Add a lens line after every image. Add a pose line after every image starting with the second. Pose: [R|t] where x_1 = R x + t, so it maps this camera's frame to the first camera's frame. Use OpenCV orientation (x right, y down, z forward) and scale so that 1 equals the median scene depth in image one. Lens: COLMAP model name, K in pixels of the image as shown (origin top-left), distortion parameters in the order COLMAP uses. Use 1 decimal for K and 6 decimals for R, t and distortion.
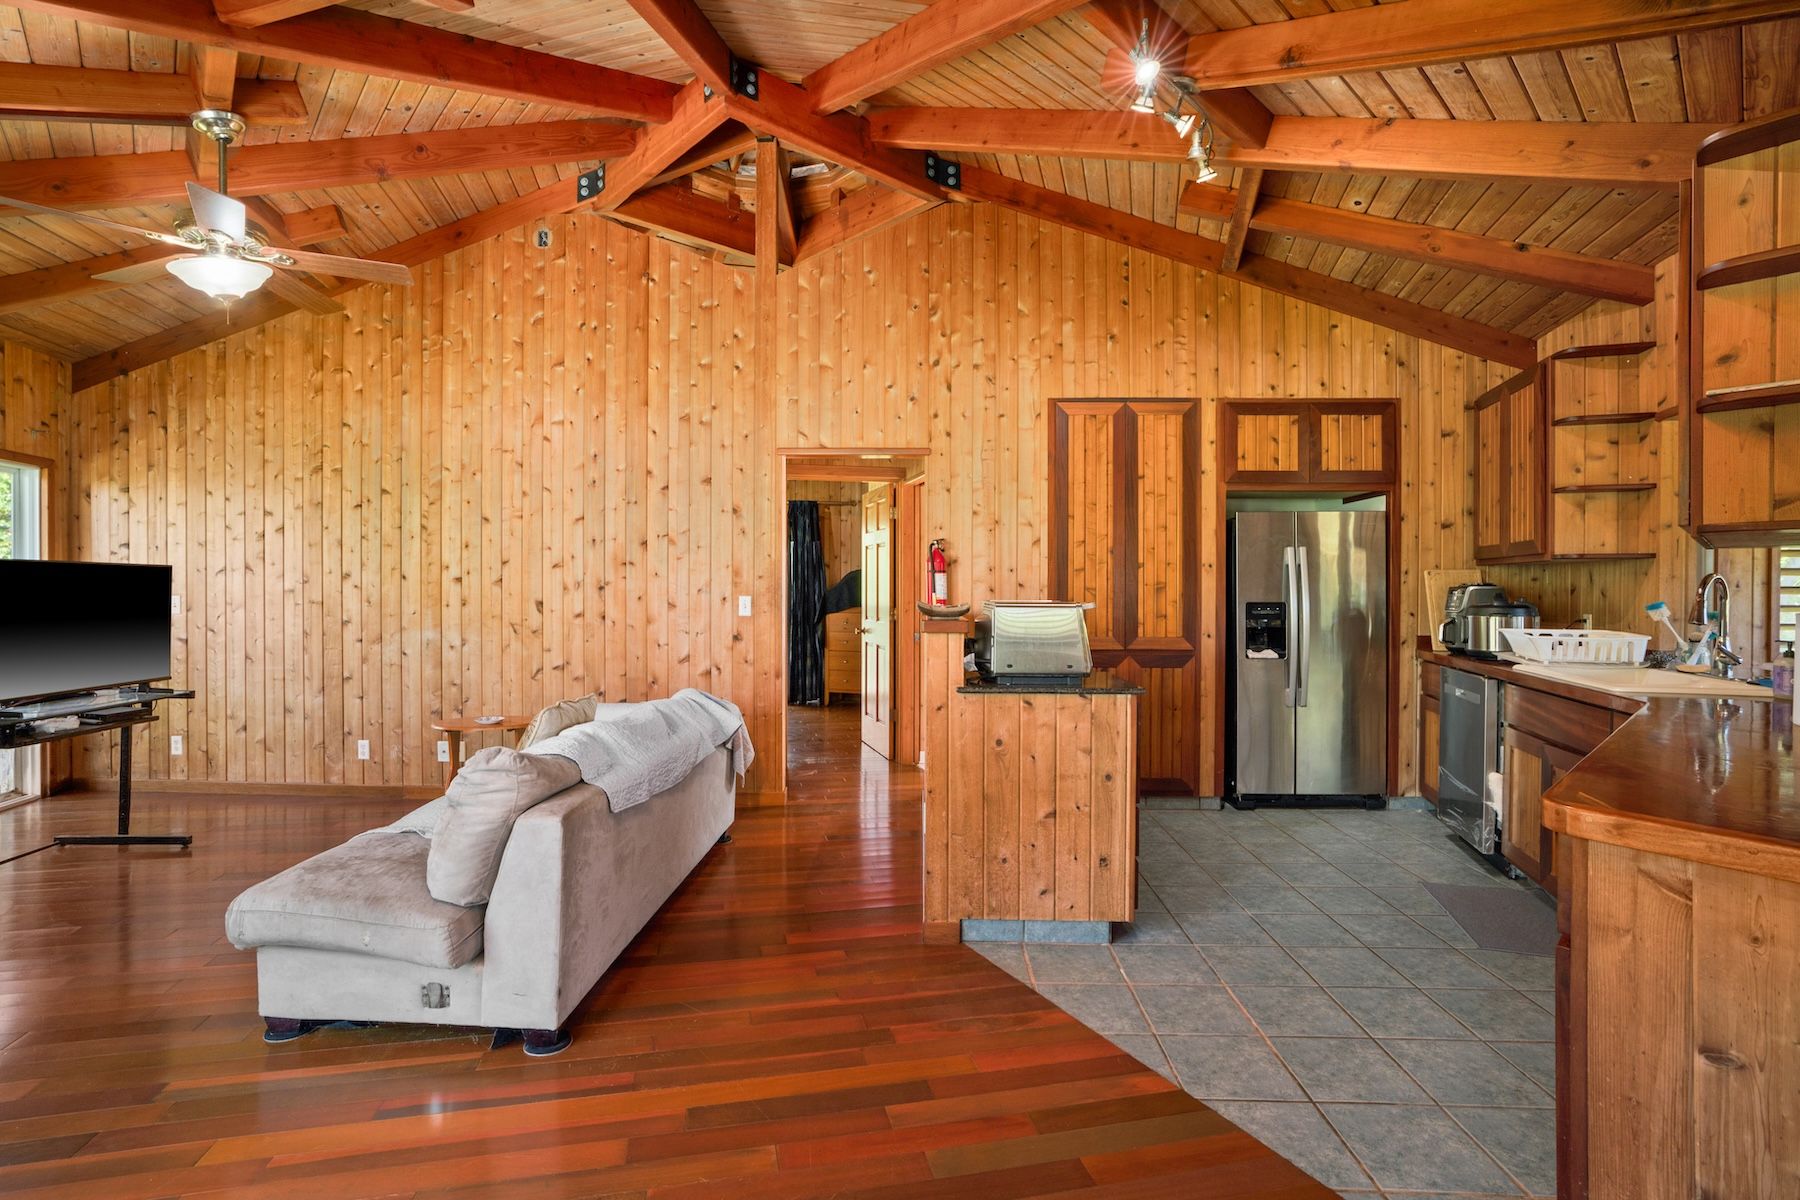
lens RADIAL K [[856.8, 0, 896.8], [0, 856.8, 614.2], [0, 0, 1]] dist [-0.064542, 0.031375]
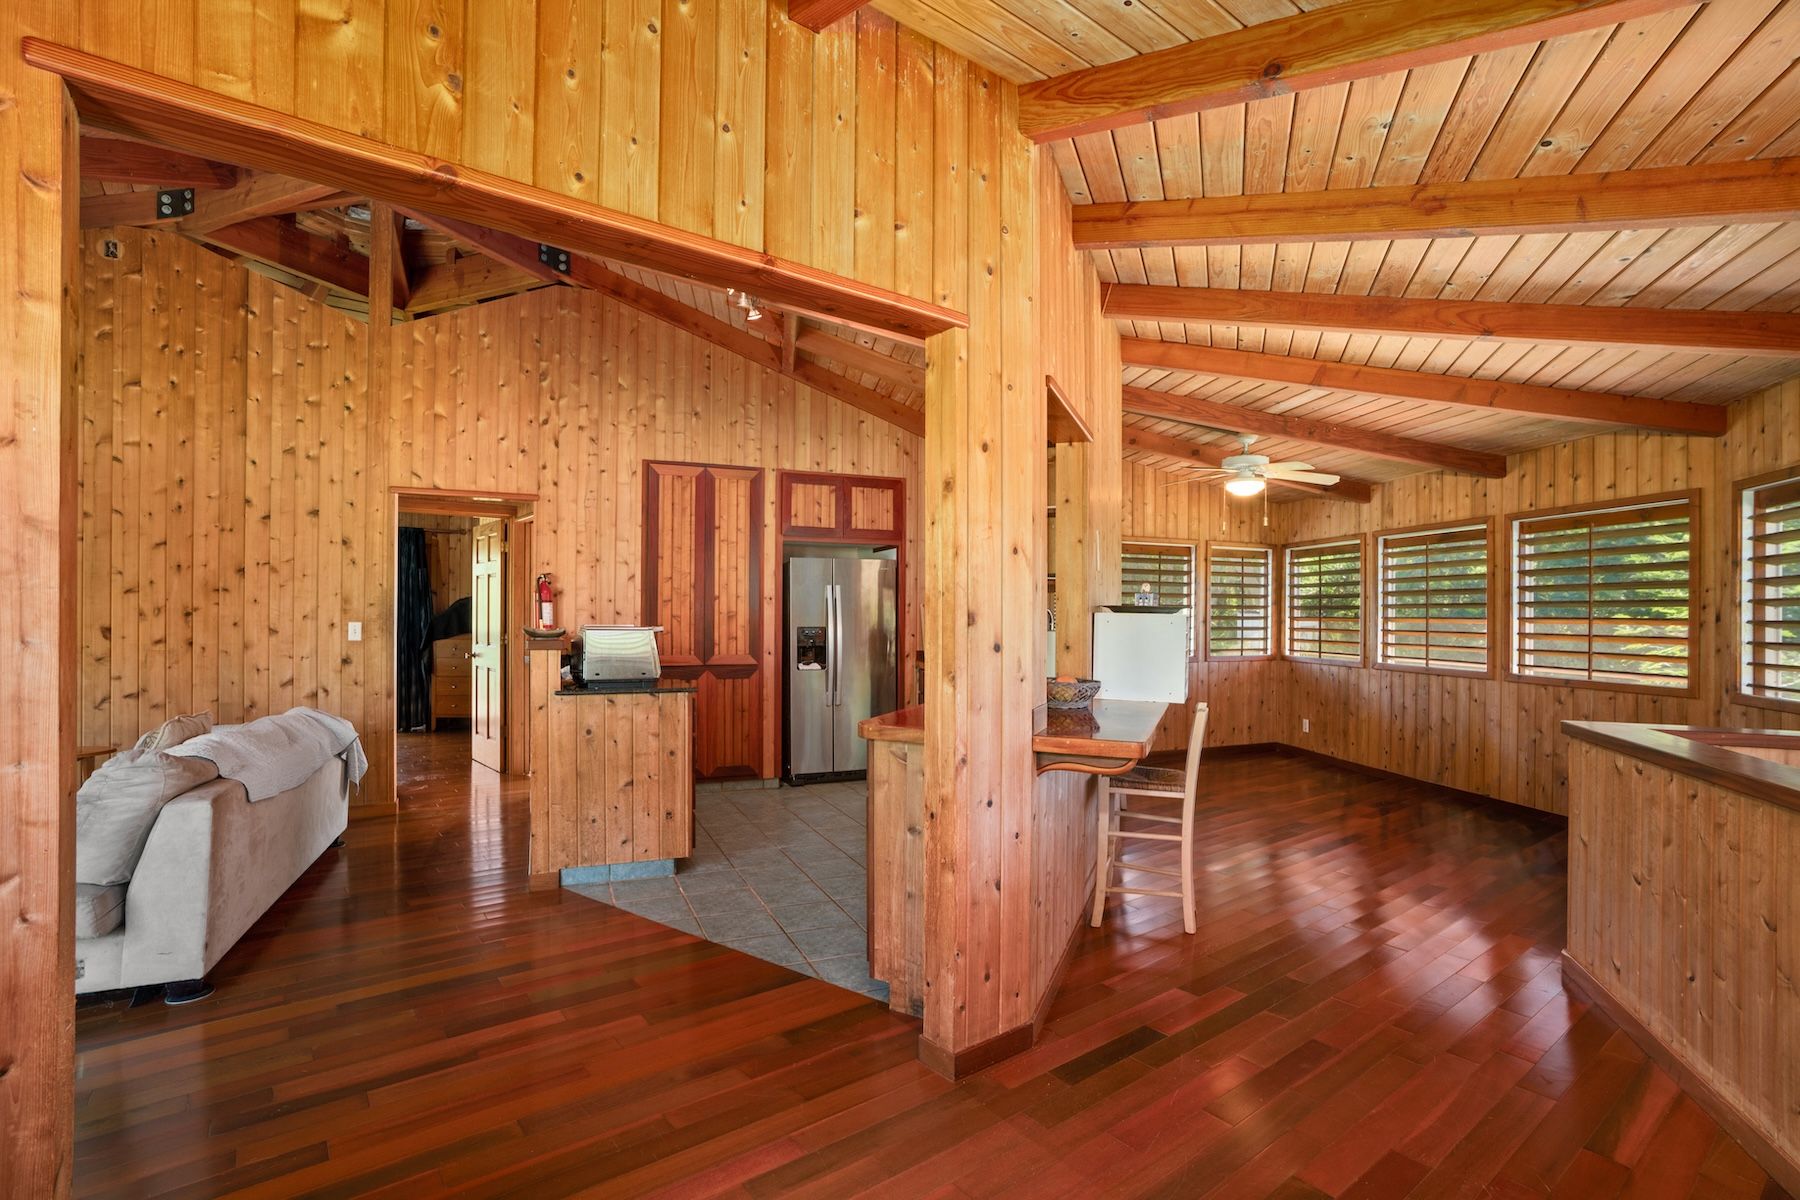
lens RADIAL K [[856.8, 0, 896.8], [0, 856.8, 614.2], [0, 0, 1]] dist [-0.064542, 0.031375]
pose [[0.909405, 0.003762, 0.415894, 0.003274], [0.009585, 0.999504, -0.030001, 0.006926], [-0.415801, 0.031270, 0.908918, -0.242821]]
